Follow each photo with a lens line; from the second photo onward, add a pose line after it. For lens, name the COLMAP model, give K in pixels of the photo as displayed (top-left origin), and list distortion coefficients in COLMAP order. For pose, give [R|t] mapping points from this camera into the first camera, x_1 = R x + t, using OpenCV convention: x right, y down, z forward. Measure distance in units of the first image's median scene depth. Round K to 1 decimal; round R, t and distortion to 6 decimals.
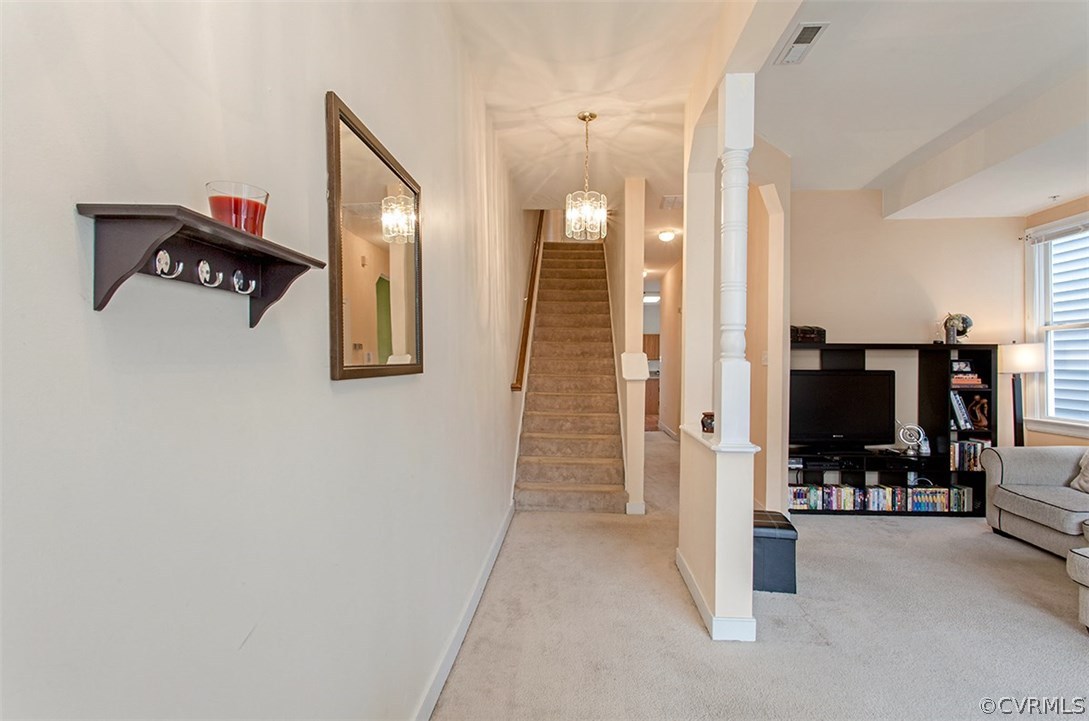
lens RADIAL K [[524.5, 0, 549.6], [0, 524.5, 363.0], [0, 0, 1]] dist [0.002310, 0.000436]
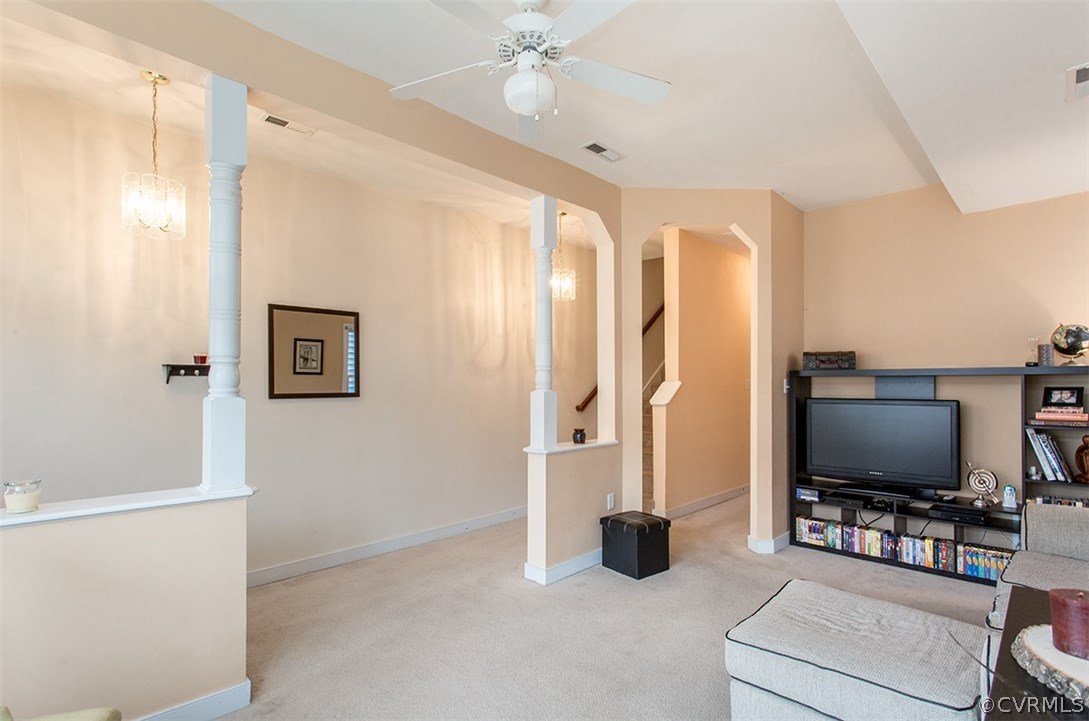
lens RADIAL K [[524.5, 0, 549.6], [0, 524.5, 363.0], [0, 0, 1]] dist [0.002310, 0.000436]
pose [[0.739909, -0.033570, -0.671868, 0.771812], [0.001638, 0.998841, -0.048104, -0.006440], [0.672705, 0.034492, 0.739107, -0.043618]]
